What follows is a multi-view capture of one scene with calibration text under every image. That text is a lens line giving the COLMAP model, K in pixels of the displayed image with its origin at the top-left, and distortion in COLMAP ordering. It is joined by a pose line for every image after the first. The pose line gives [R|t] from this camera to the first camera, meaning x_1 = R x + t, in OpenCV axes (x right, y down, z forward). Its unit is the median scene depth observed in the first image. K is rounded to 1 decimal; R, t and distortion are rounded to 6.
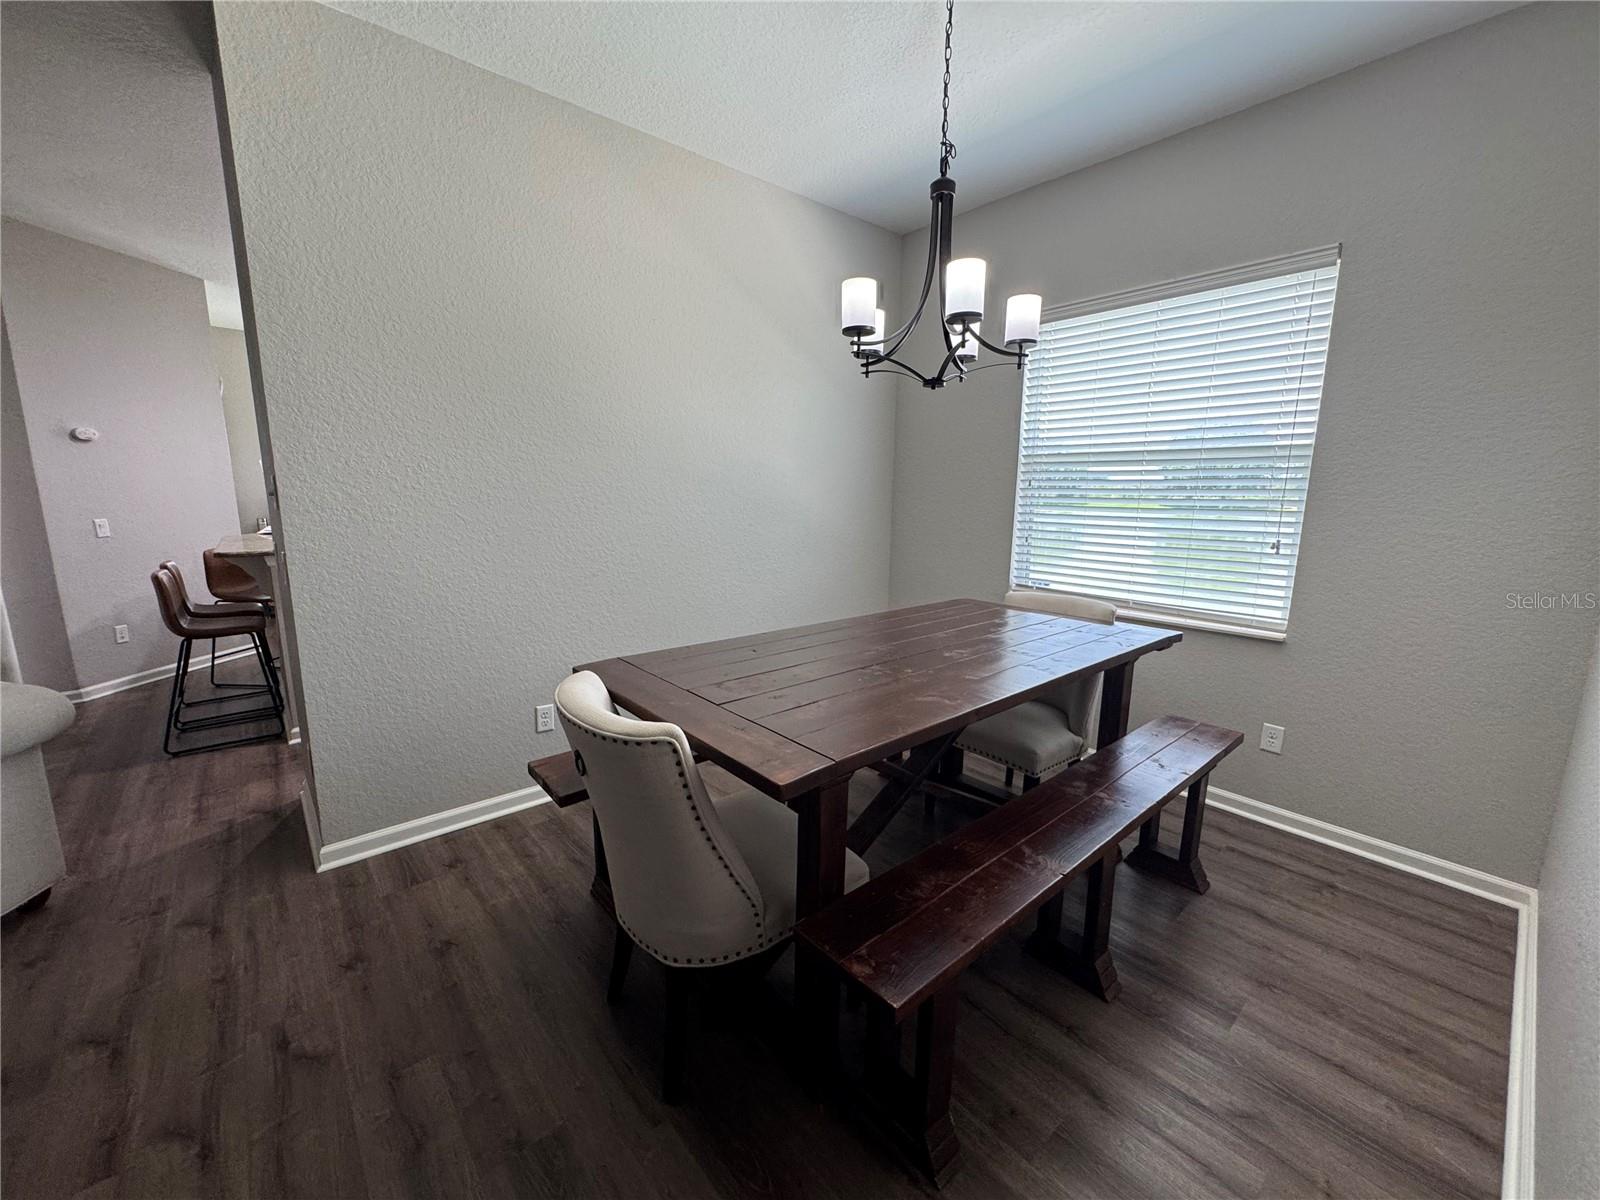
lens RADIAL K [[629.8, 0, 800.7], [0, 629.8, 604.0], [0, 0, 1]] dist [-0.009482, 0.000737]
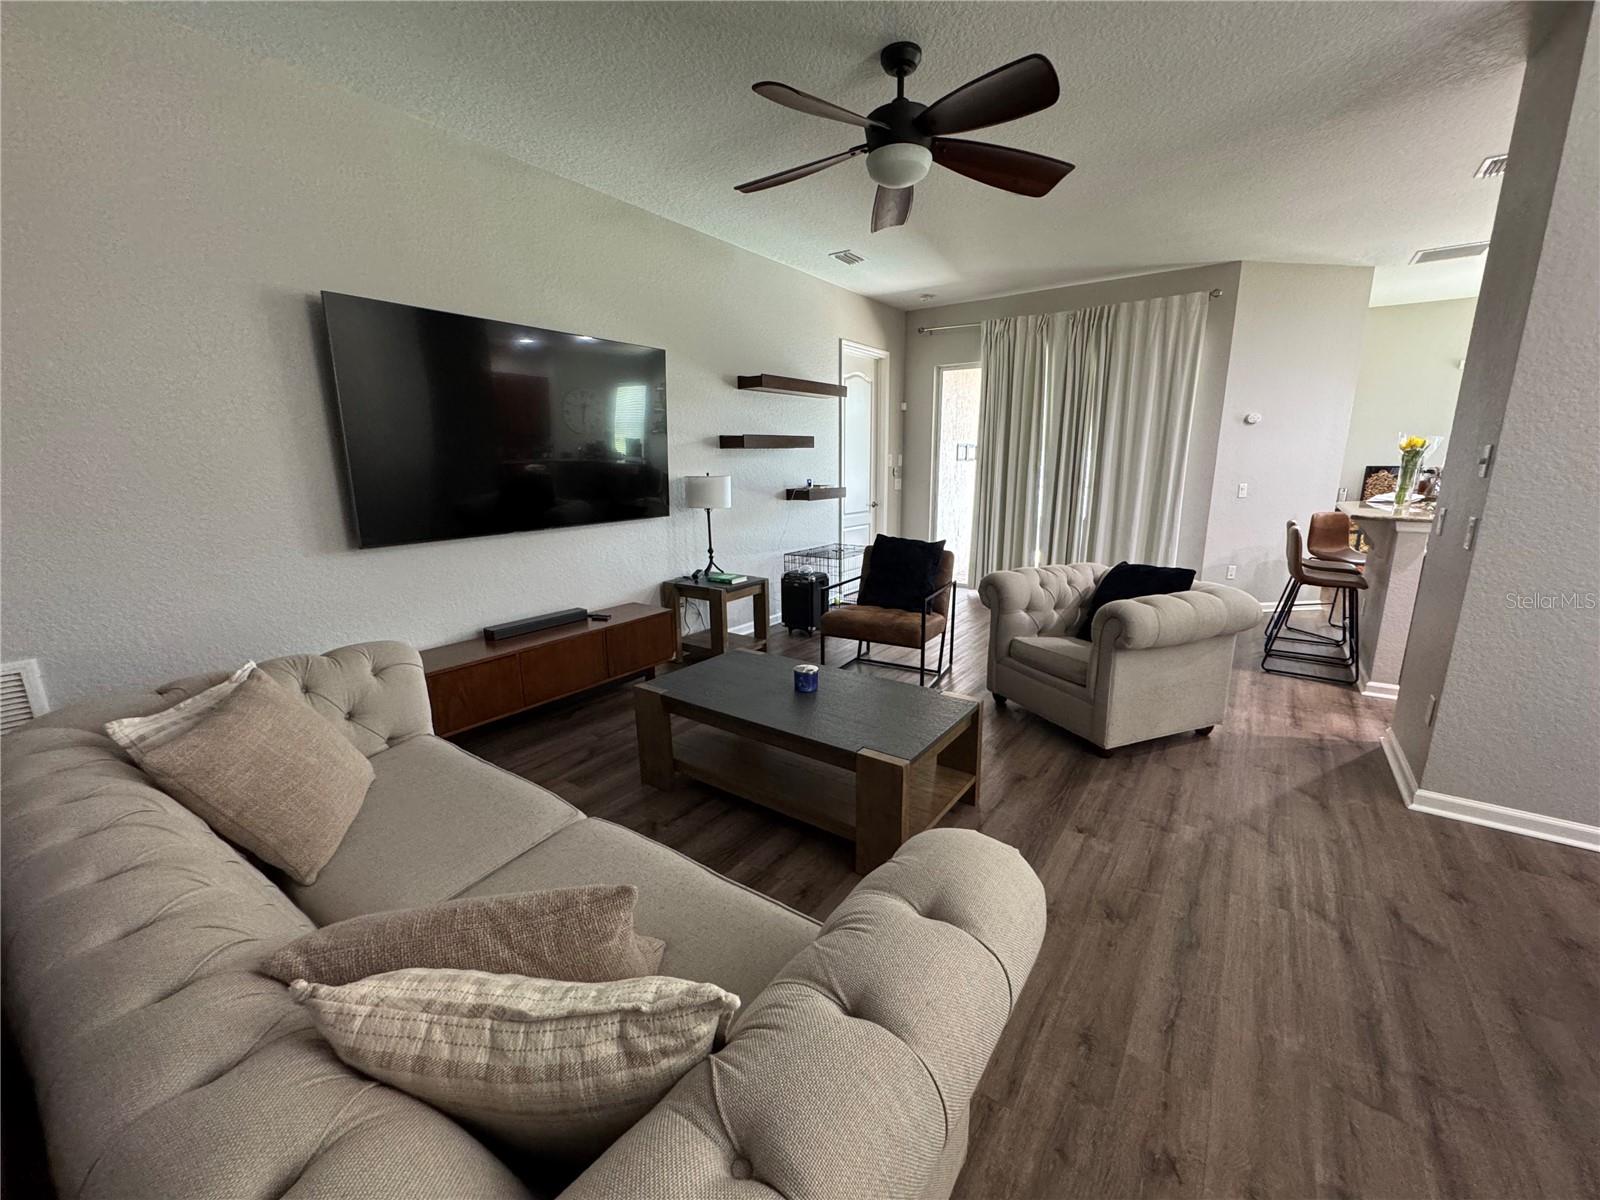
lens RADIAL K [[629.8, 0, 793.1], [0, 629.8, 600.9], [0, 0, 1]] dist [-0.009482, 0.000737]
pose [[0.211942, 0.203981, -0.955758, -0.016731], [-0.164086, 0.971519, 0.170958, 0.050323], [0.963409, 0.120594, 0.239376, -0.298606]]
